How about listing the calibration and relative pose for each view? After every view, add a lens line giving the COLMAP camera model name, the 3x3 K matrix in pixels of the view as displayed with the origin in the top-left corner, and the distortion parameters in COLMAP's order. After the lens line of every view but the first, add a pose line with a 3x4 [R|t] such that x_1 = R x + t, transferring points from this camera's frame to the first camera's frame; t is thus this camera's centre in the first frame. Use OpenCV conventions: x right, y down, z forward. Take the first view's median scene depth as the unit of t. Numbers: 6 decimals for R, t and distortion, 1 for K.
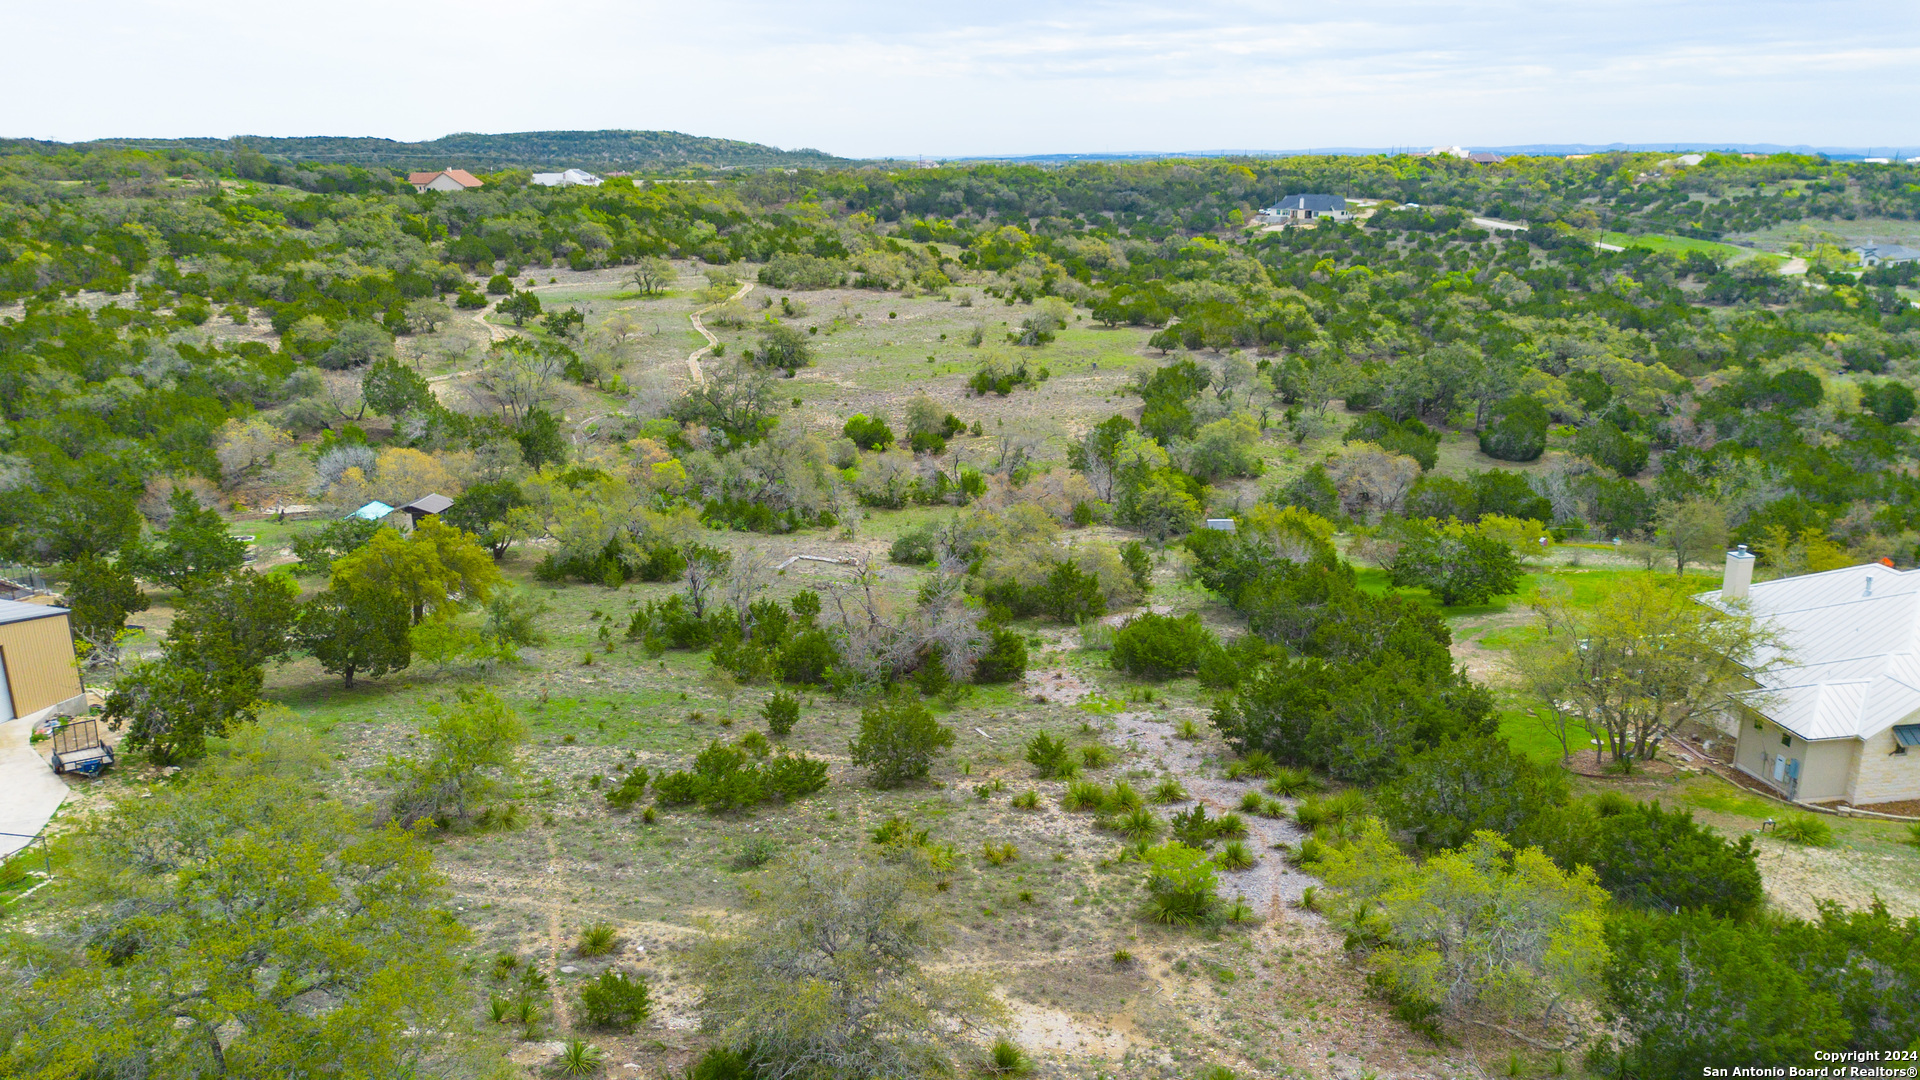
lens RADIAL K [[1339.2, 0, 960.0], [0, 1339.2, 540.0], [0, 0, 1]] dist [0.078643, -0.079073]
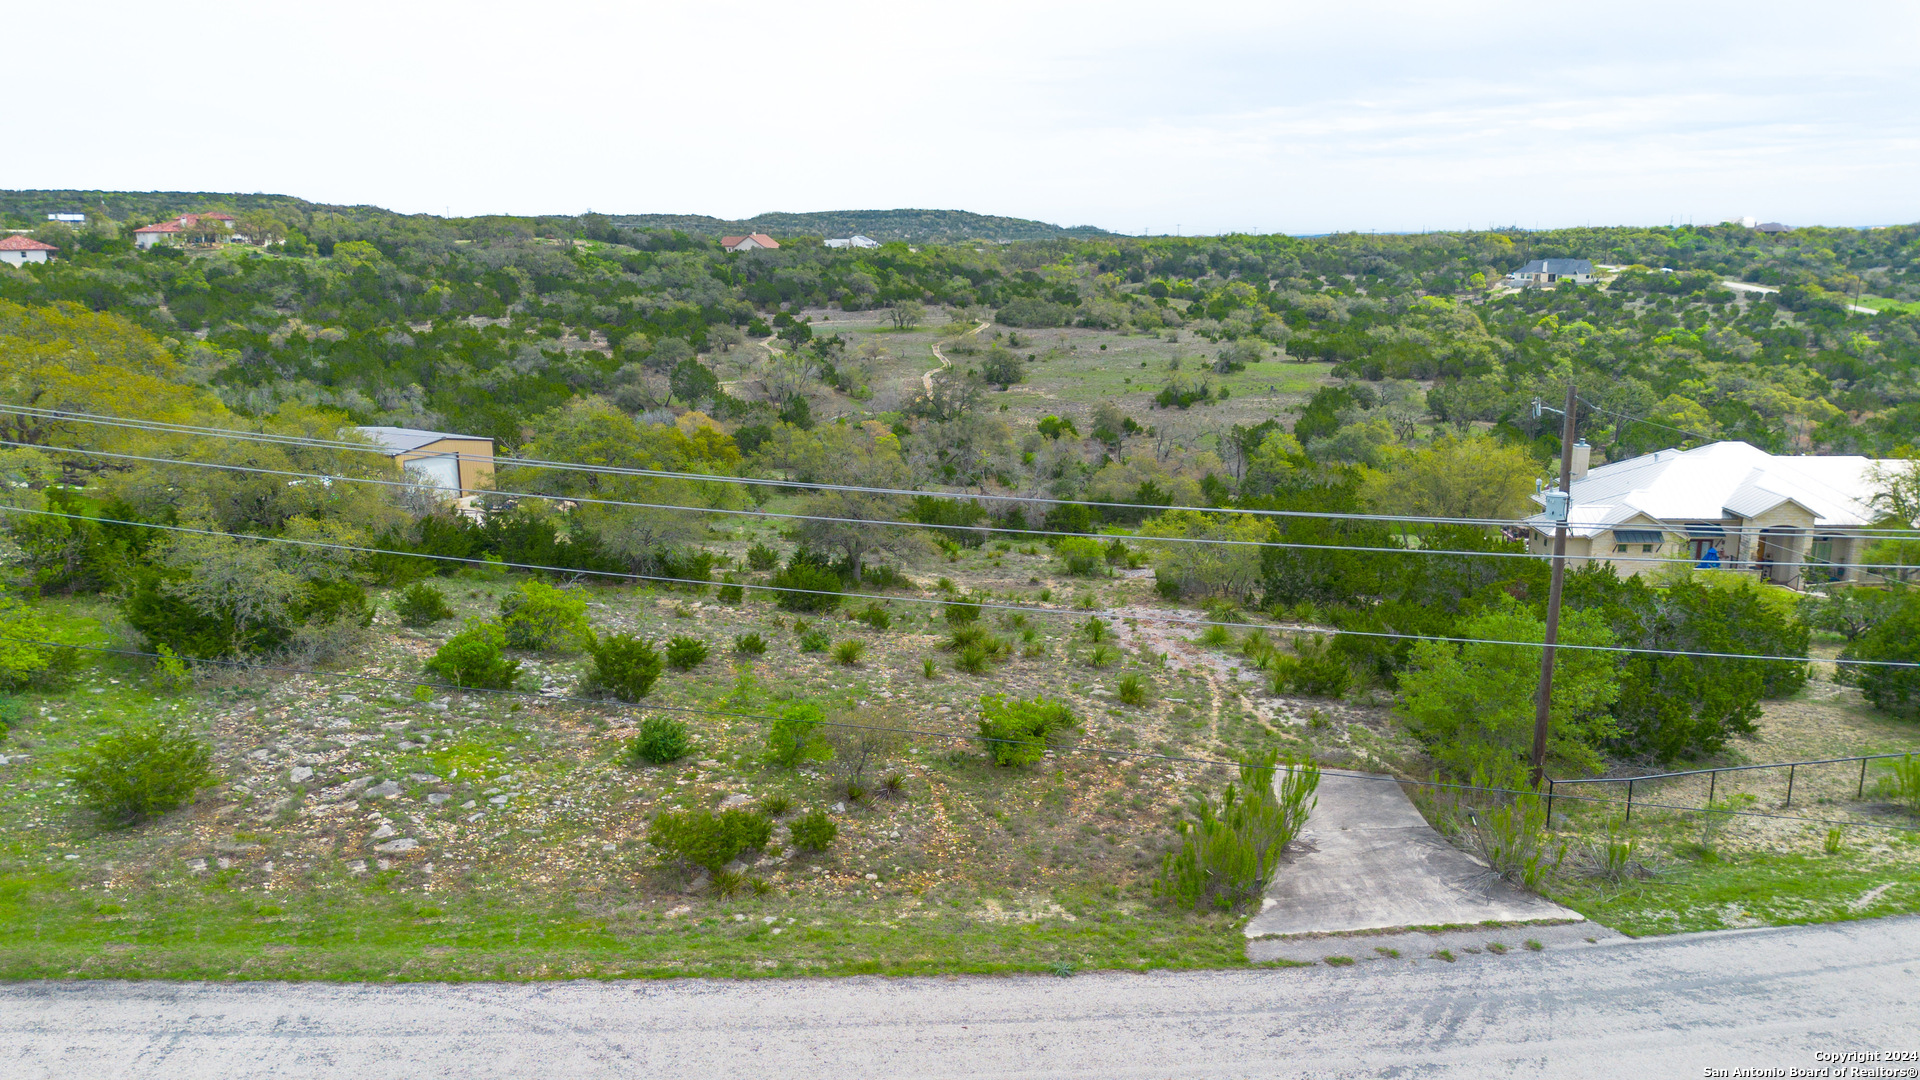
lens RADIAL K [[1334.0, 0, 968.7], [0, 1334.0, 568.5], [0, 0, 1]] dist [0.084724, -0.080530]
pose [[0.979936, 0.050706, -0.192755, 0.064107], [-0.057568, 0.997886, -0.030163, 0.059597], [0.190818, 0.040654, 0.980783, -0.131152]]
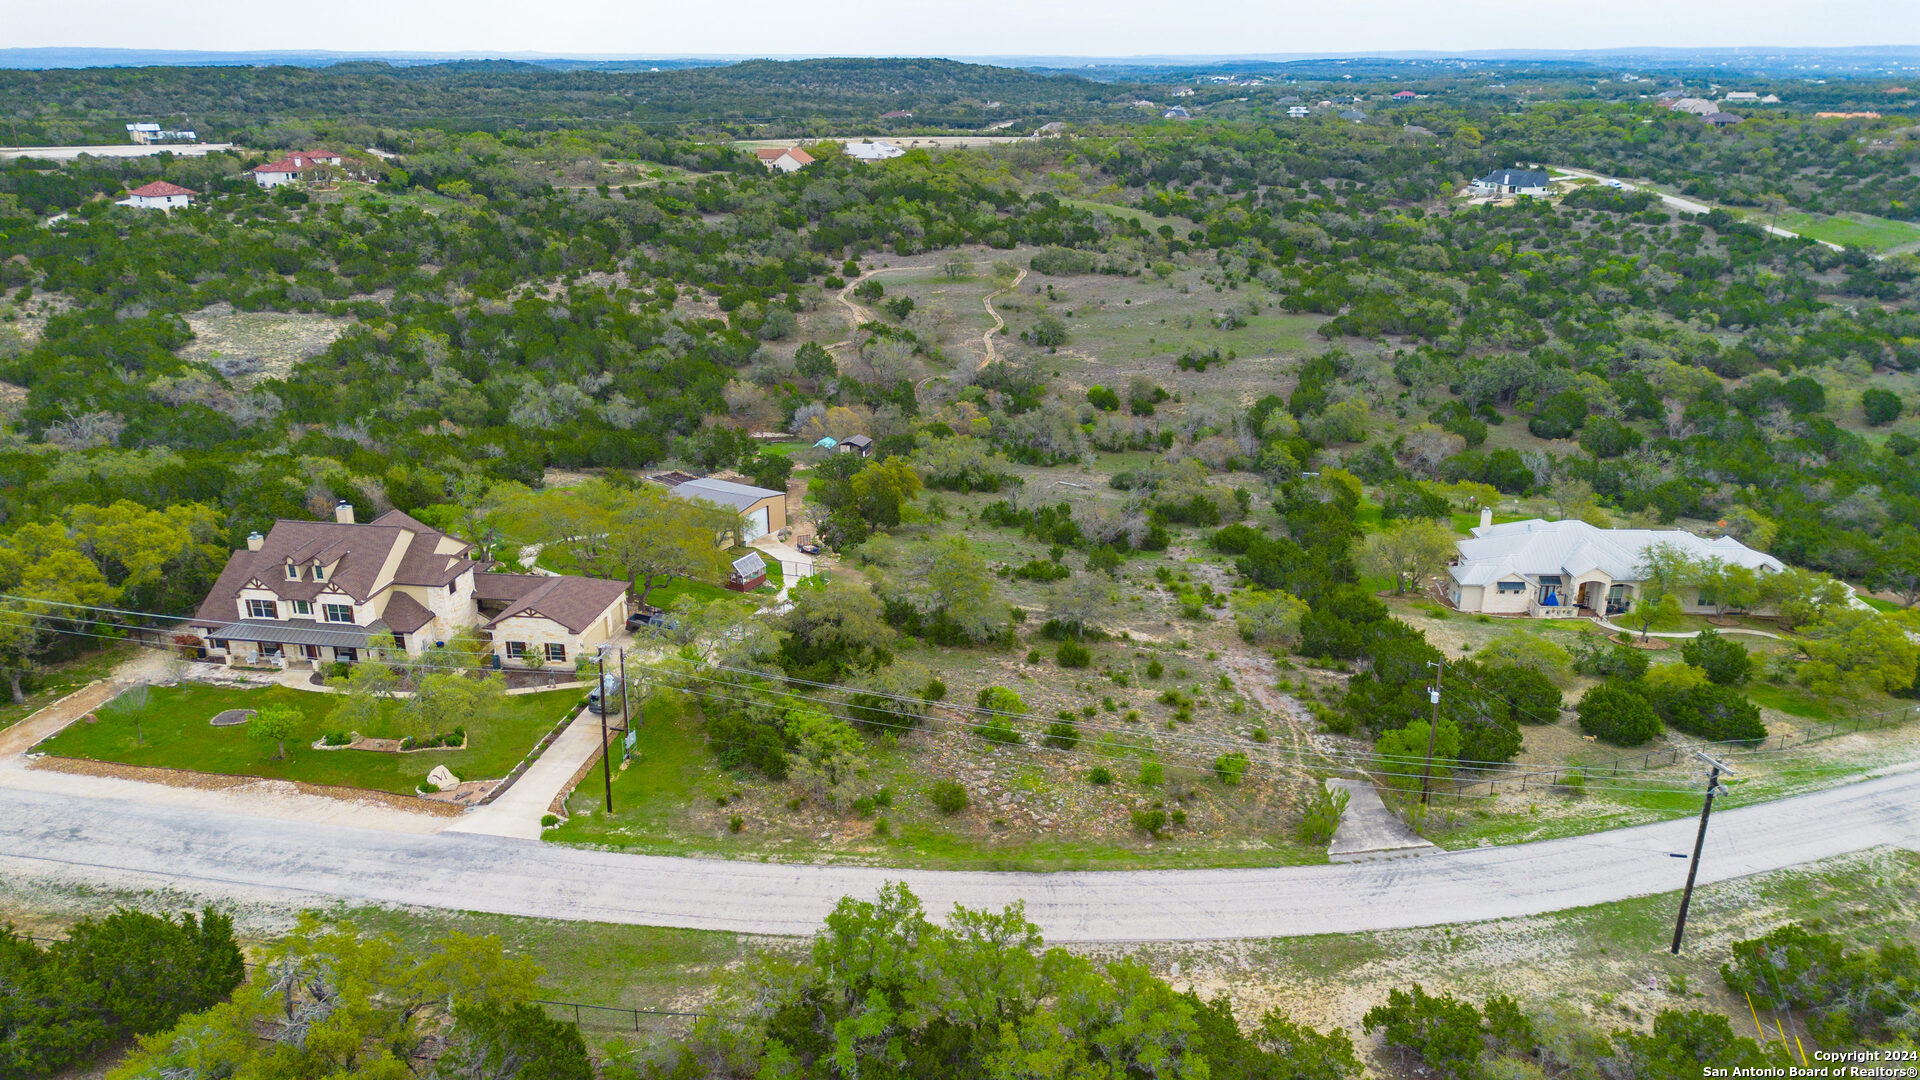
lens RADIAL K [[1323.7, 0, 963.2], [0, 1323.7, 571.3], [0, 0, 1]] dist [0.084623, -0.078224]
pose [[0.983929, 0.069120, -0.164638, 0.025706], [-0.053582, 0.993839, 0.097017, -0.016288], [0.170329, -0.086636, 0.981571, -0.367861]]
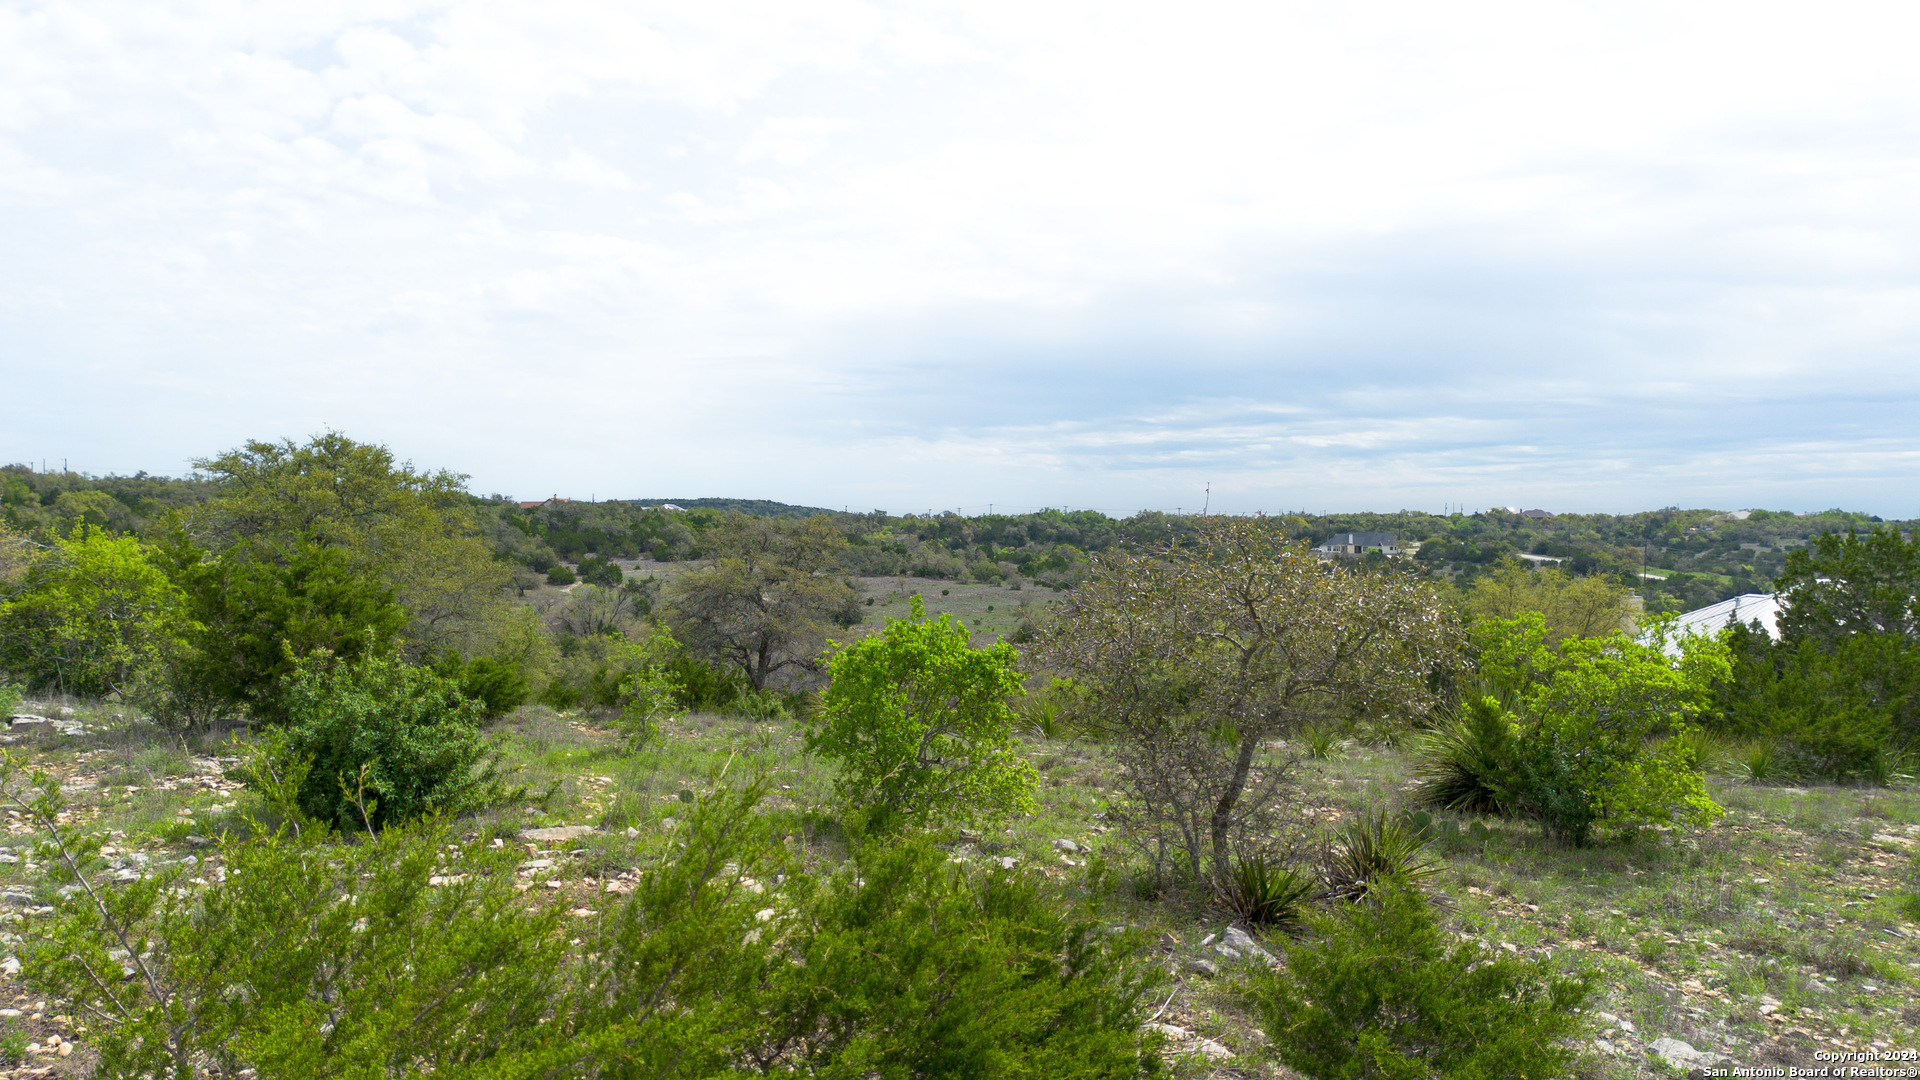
lens RADIAL K [[1339.2, 0, 960.0], [0, 1339.2, 540.0], [0, 0, 1]] dist [0.078643, -0.079073]
pose [[0.998209, 0.008485, -0.059213, 0.022993], [-0.024368, 0.961712, -0.272978, 0.078707], [0.054630, 0.273932, 0.960196, -0.031139]]
